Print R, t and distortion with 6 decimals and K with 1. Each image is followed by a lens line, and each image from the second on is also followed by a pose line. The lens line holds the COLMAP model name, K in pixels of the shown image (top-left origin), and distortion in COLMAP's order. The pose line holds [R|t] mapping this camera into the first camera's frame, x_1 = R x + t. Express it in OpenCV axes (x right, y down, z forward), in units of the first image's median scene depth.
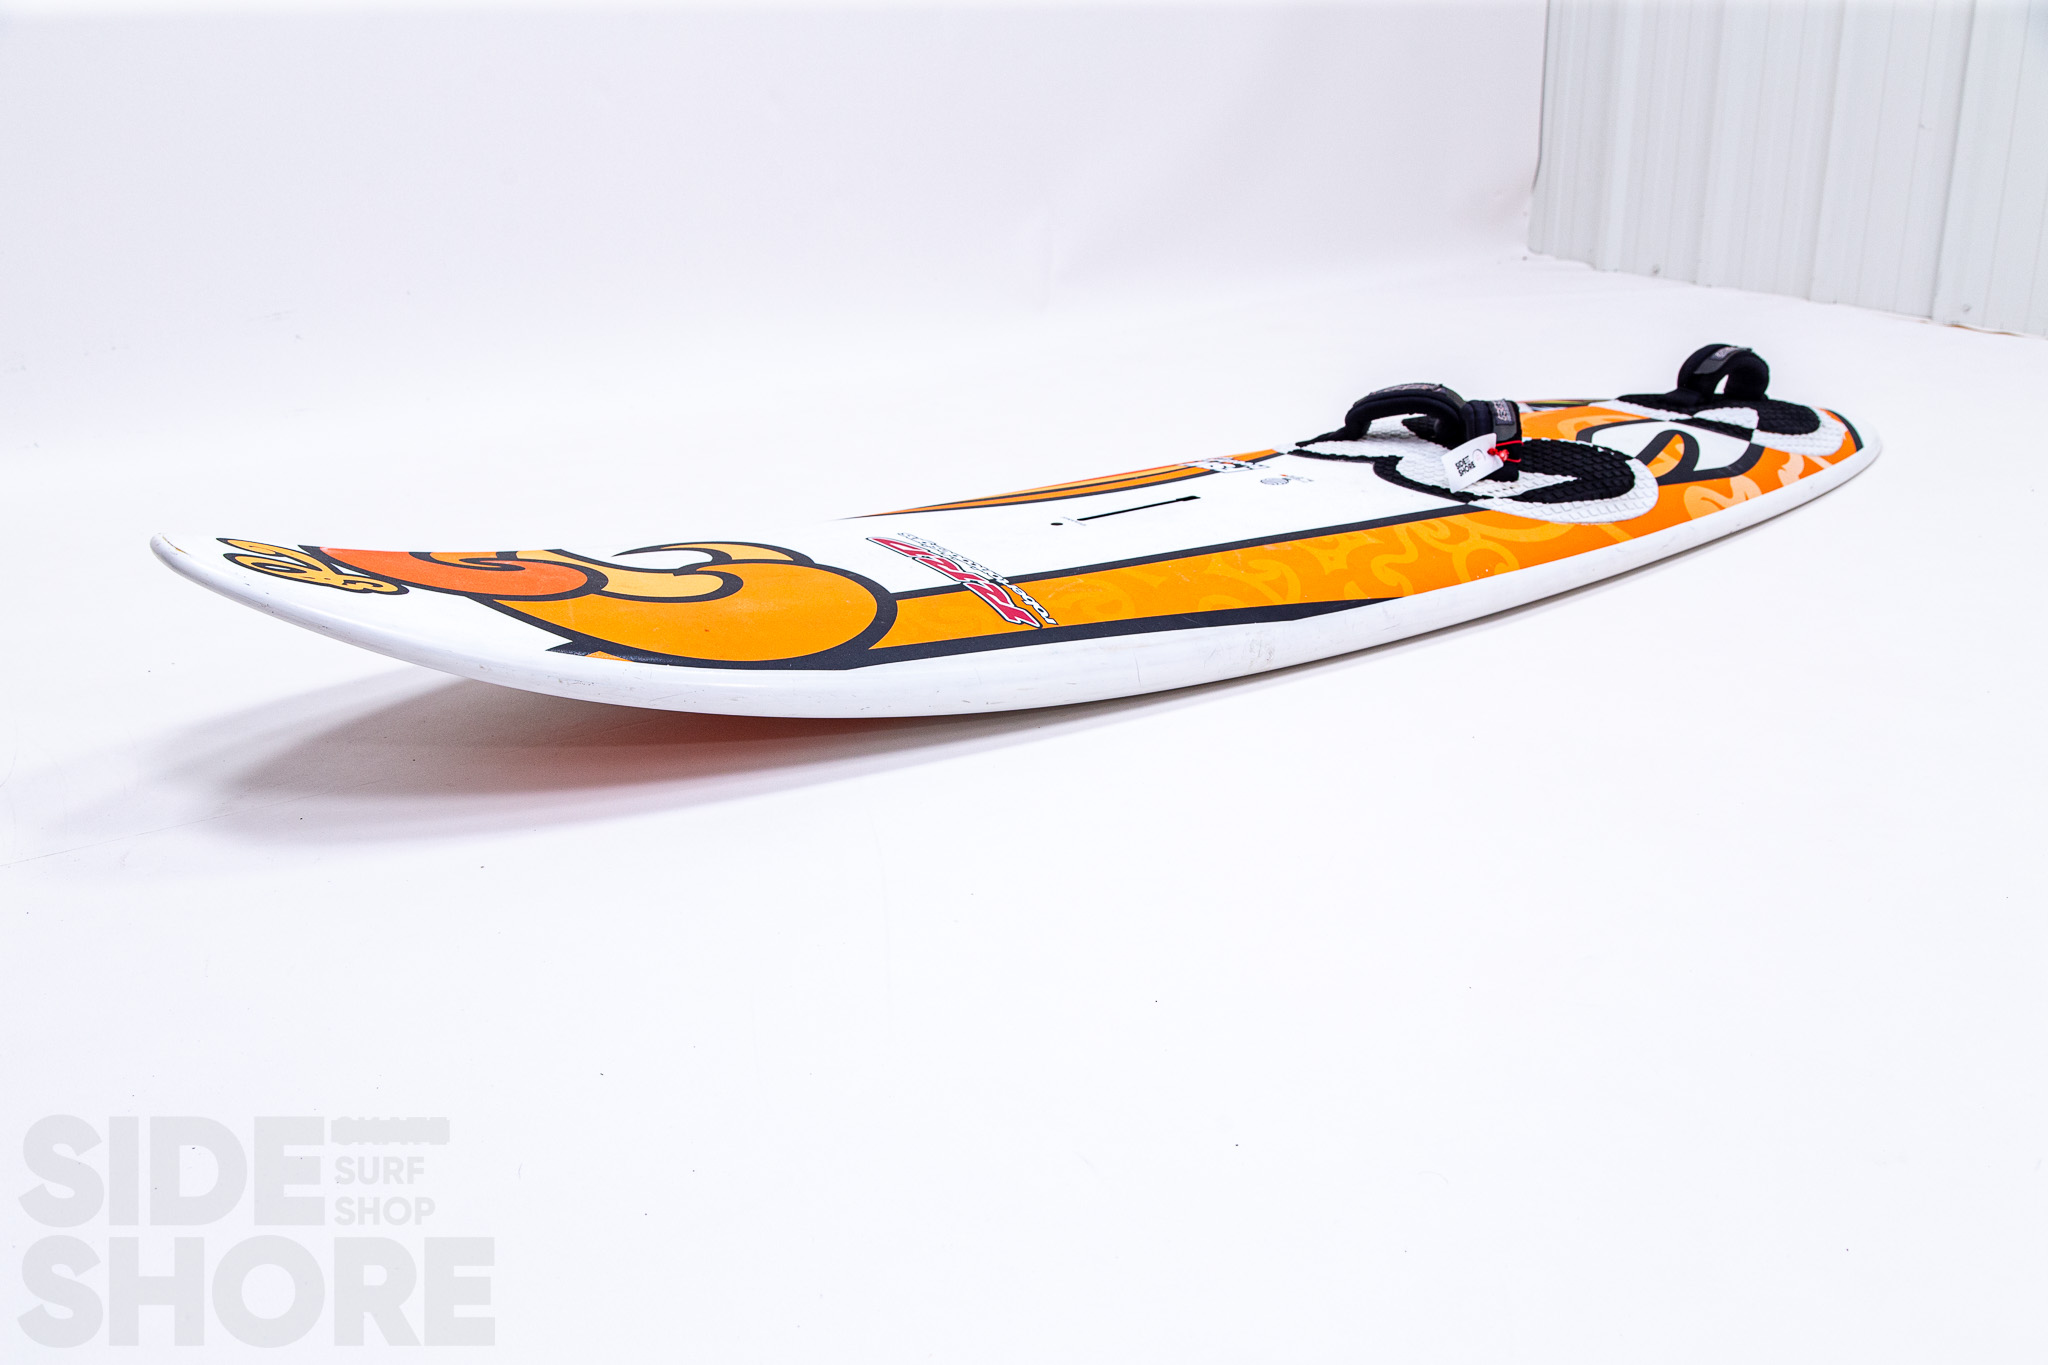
lens RADIAL K [[2024.1, 0, 1024.9], [0, 2024.1, 691.6], [0, 0, 1]] dist [0.010067, 0.000000]
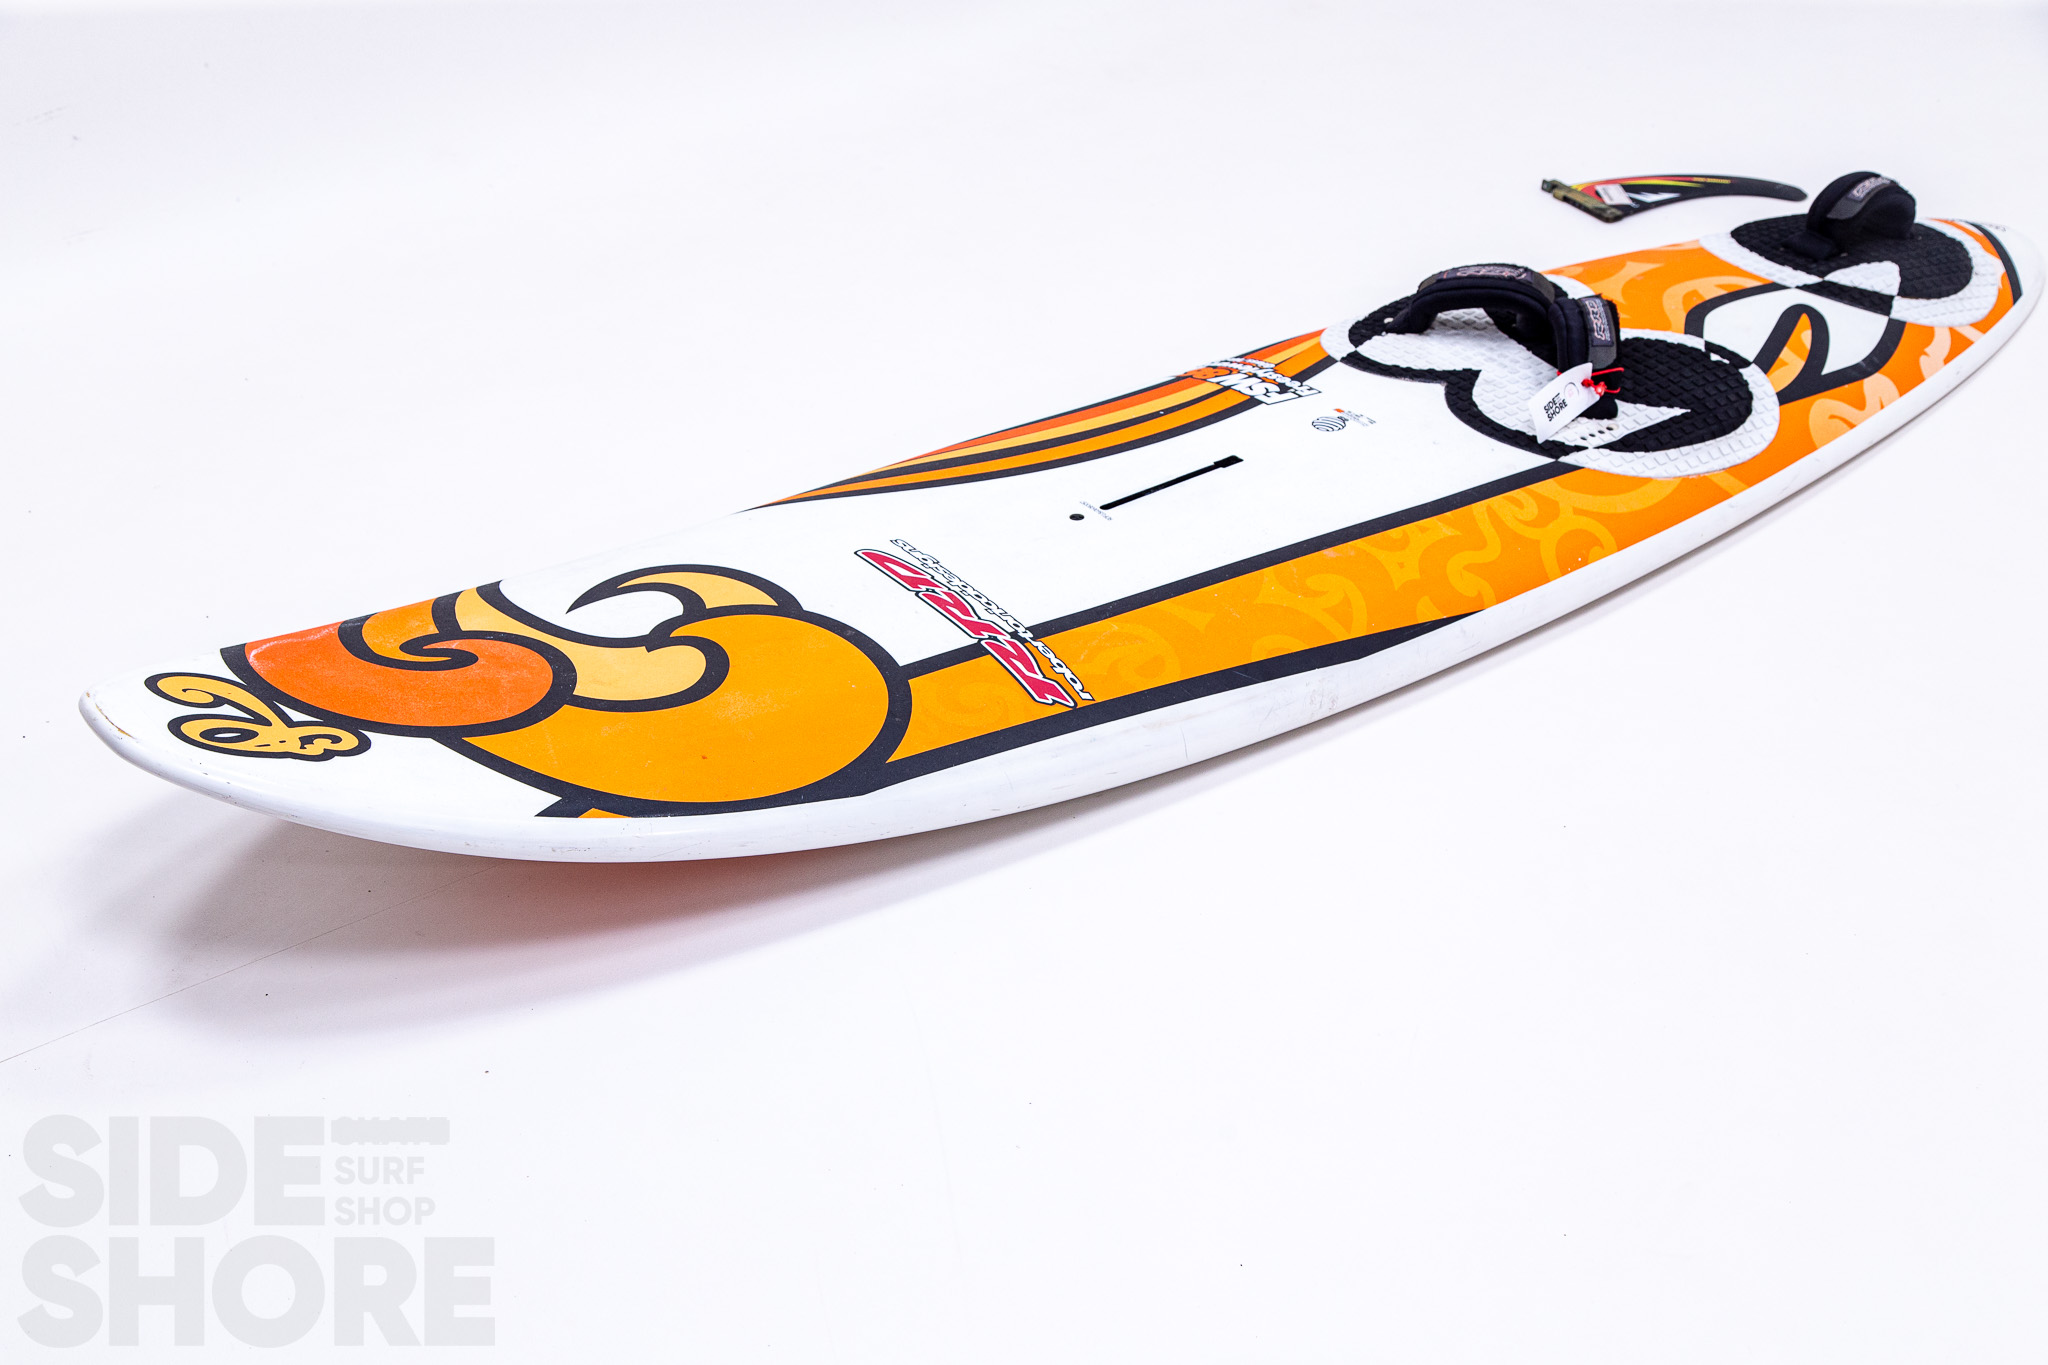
lens RADIAL K [[2795.5, 0, 1021.3], [0, 2795.5, 678.5], [0, 0, 1]] dist [-0.070249, 0.000000]
pose [[0.998913, -0.023217, 0.040424, -0.053527], [0.014613, 0.979399, 0.201403, -0.240565], [-0.044267, -0.200593, 0.978674, -0.143987]]
